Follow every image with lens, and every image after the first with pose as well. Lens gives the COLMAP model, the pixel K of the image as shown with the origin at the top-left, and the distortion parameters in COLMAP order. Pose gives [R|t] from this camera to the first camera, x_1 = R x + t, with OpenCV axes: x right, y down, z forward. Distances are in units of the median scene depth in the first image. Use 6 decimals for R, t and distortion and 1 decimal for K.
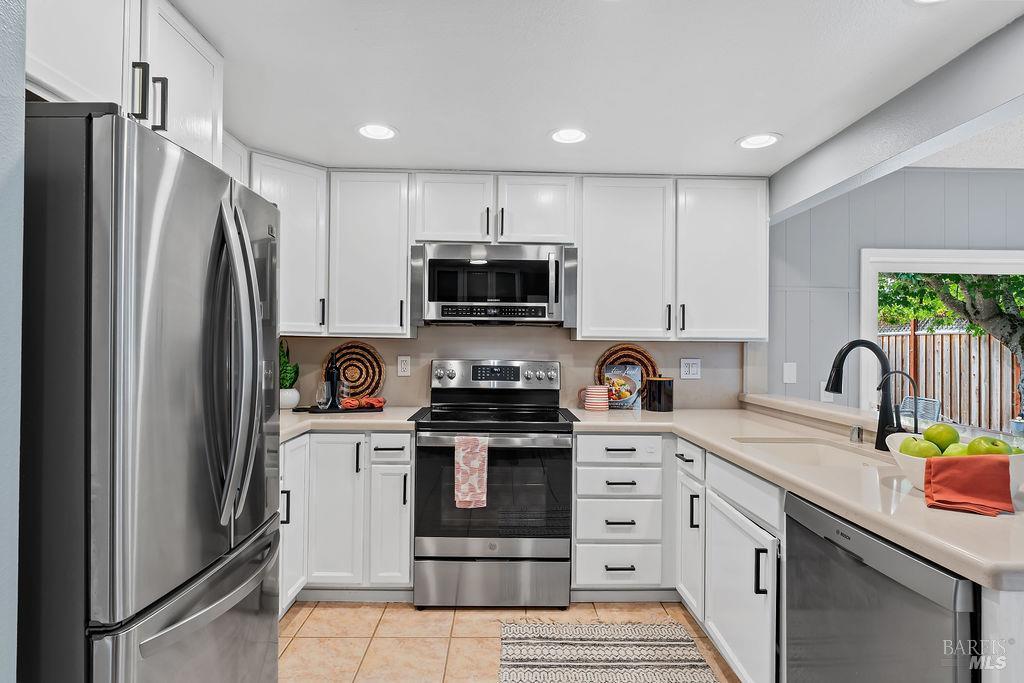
lens RADIAL K [[540.5, 0, 511.5], [0, 540.5, 339.7], [0, 0, 1]] dist [-0.001515, 0.000763]
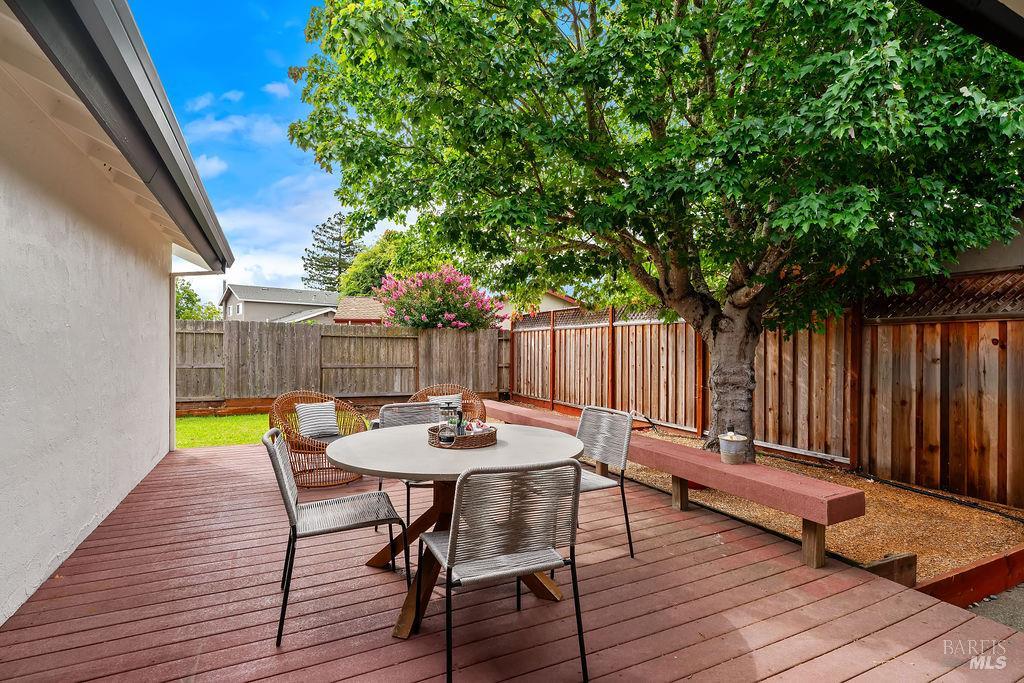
lens RADIAL K [[491.9, 0, 509.5], [0, 491.9, 346.6], [0, 0, 1]] dist [-0.002420, -0.000125]
pose [[0.912556, -0.004297, 0.408929, 0.901444], [-0.000534, 0.999931, 0.011700, 0.067548], [-0.408951, -0.010896, 0.912491, 1.125963]]
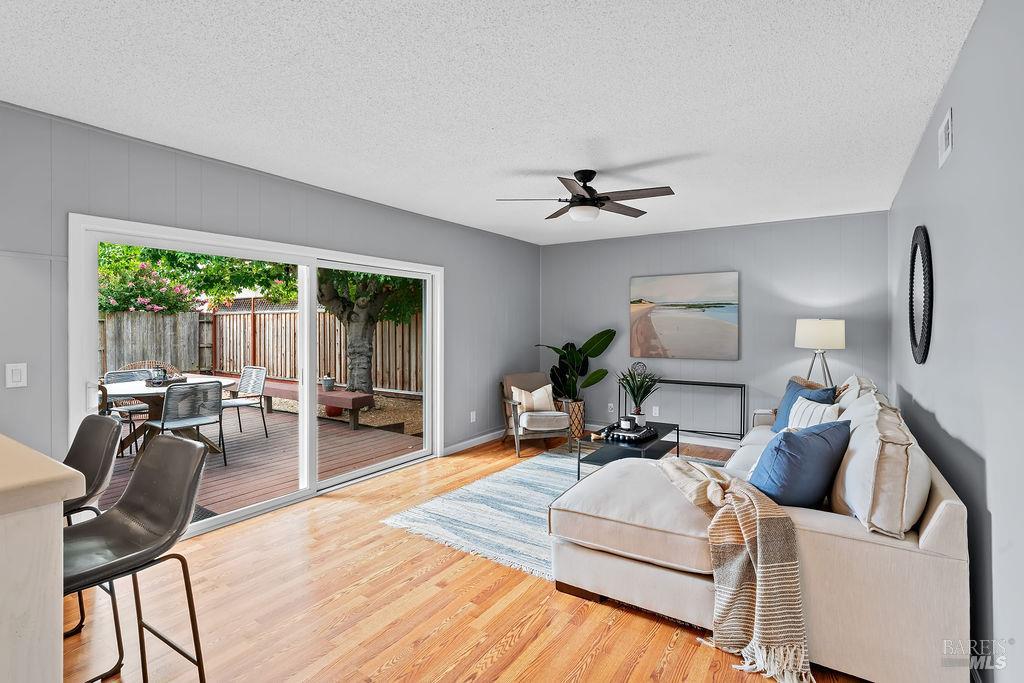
lens RADIAL K [[487.9, 0, 506.8], [0, 487.9, 326.7], [0, 0, 1]] dist [-0.002291, 0.000216]
pose [[0.580038, -0.013767, 0.814473, 0.459390], [-0.001956, 0.999831, 0.018293, 0.005656], [-0.814587, -0.012204, 0.579913, -0.075771]]
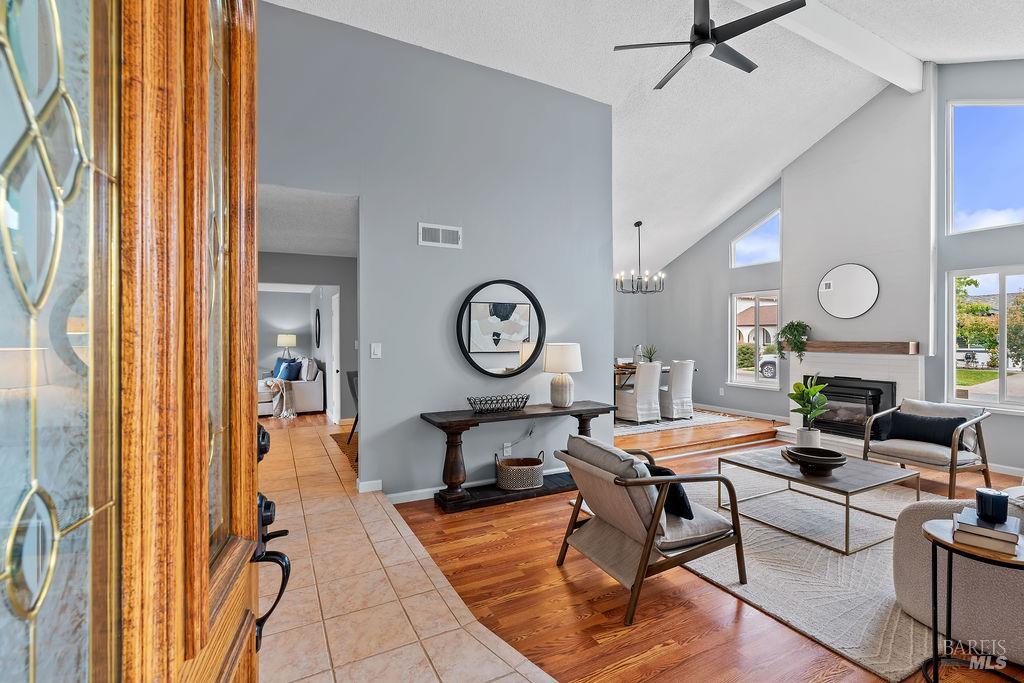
lens RADIAL K [[459.9, 0, 510.6], [0, 459.9, 339.8], [0, 0, 1]] dist [-0.002021, -0.000058]
pose [[-0.436835, -0.017235, 0.899377, -1.838959], [-0.014021, 0.999825, 0.012349, -0.022262], [-0.899433, -0.007216, -0.437000, 0.013034]]
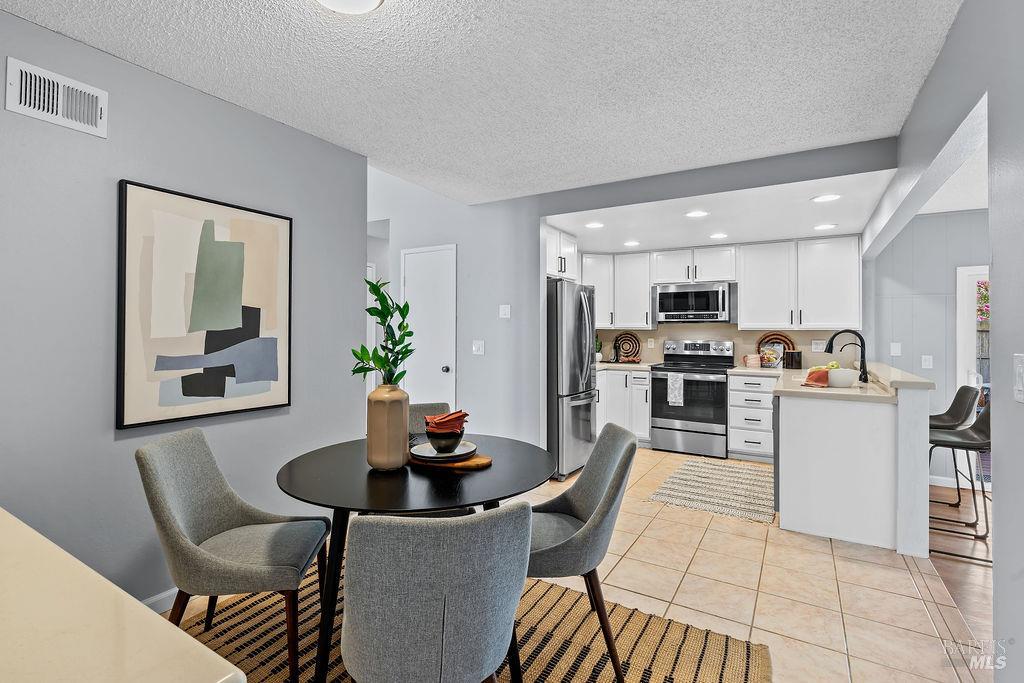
lens RADIAL K [[483.7, 0, 509.2], [0, 483.7, 327.9], [0, 0, 1]] dist [-0.000537, 0.000227]
pose [[0.843068, -0.010690, -0.537700, 0.361421], [0.008803, 0.999943, -0.006077, -0.003311], [0.537734, 0.000390, 0.843114, -0.900428]]
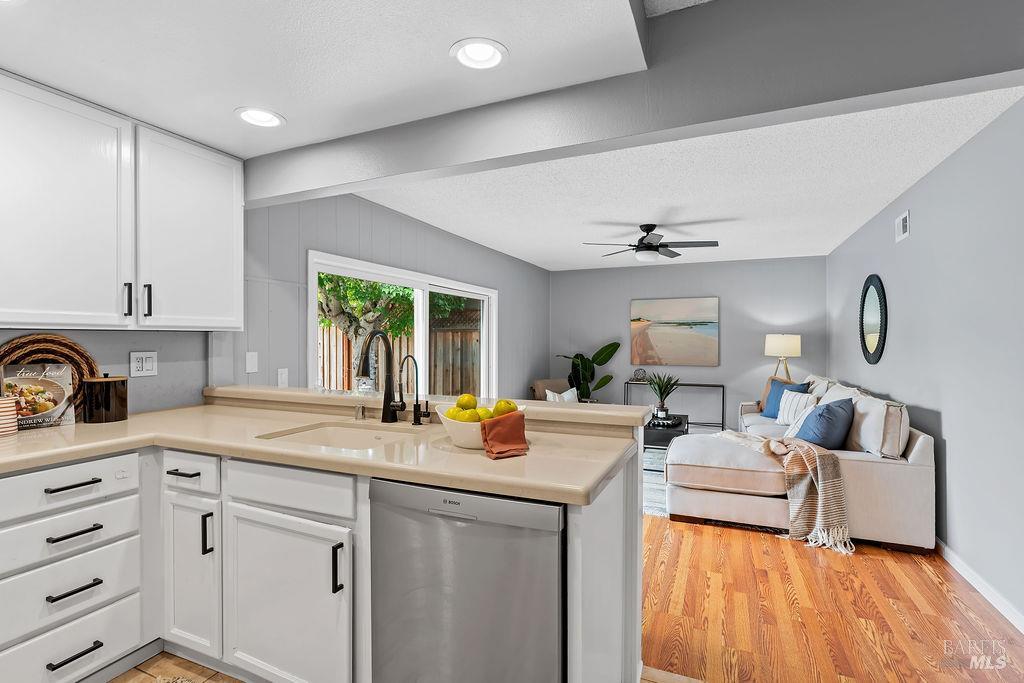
lens RADIAL K [[482.8, 0, 510.5], [0, 482.8, 339.7], [0, 0, 1]] dist [0.000560, 0.000125]
pose [[0.425827, -0.012412, 0.904720, -0.104199], [-0.005521, 0.999852, 0.016316, 0.002275], [-0.904788, -0.011943, 0.425695, 0.202017]]
